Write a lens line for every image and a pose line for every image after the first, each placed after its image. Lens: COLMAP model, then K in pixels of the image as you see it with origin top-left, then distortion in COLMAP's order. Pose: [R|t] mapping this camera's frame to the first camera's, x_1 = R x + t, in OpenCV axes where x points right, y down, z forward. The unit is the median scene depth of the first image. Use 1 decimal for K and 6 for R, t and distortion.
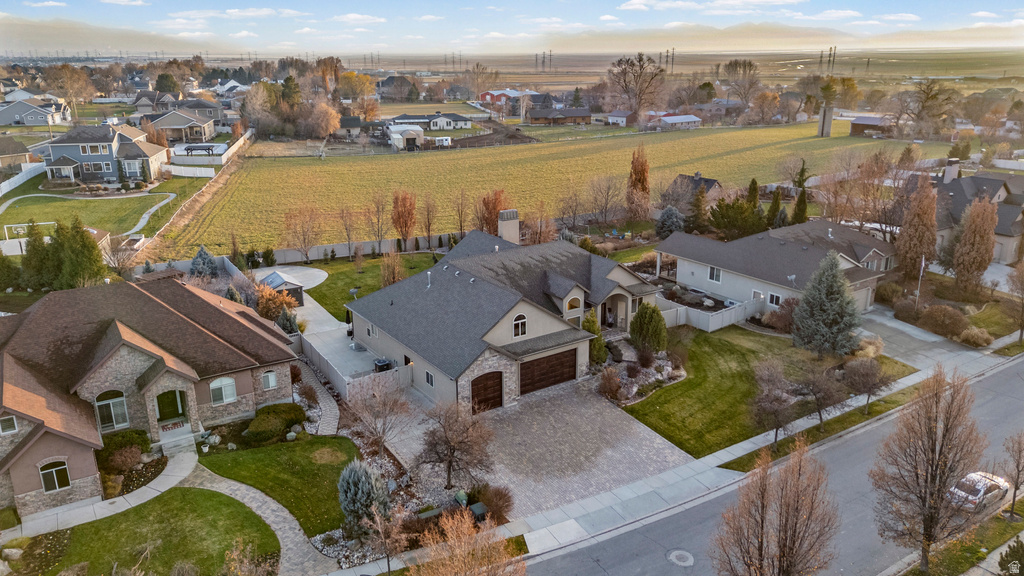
lens RADIAL K [[744.5, 0, 512.2], [0, 744.5, 294.6], [0, 0, 1]] dist [0.064387, -0.049207]
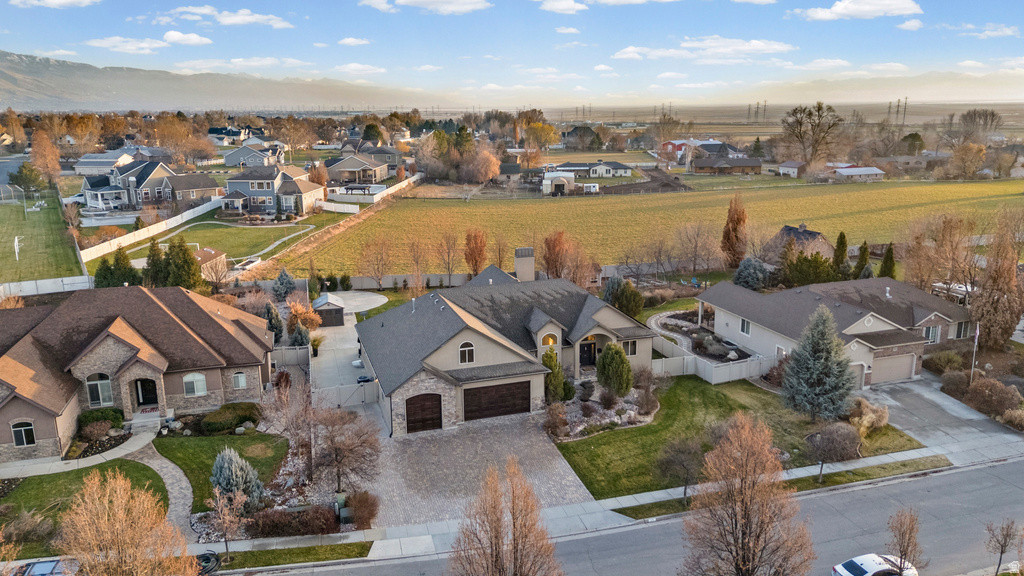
lens RADIAL K [[744.5, 0, 508.9], [0, 744.5, 281.8], [0, 0, 1]] dist [0.064387, -0.049207]
pose [[0.962107, 0.060564, -0.265859, 0.232918], [-0.081542, 0.994308, -0.068581, 0.006131], [0.260193, 0.087661, 0.961569, -0.002865]]
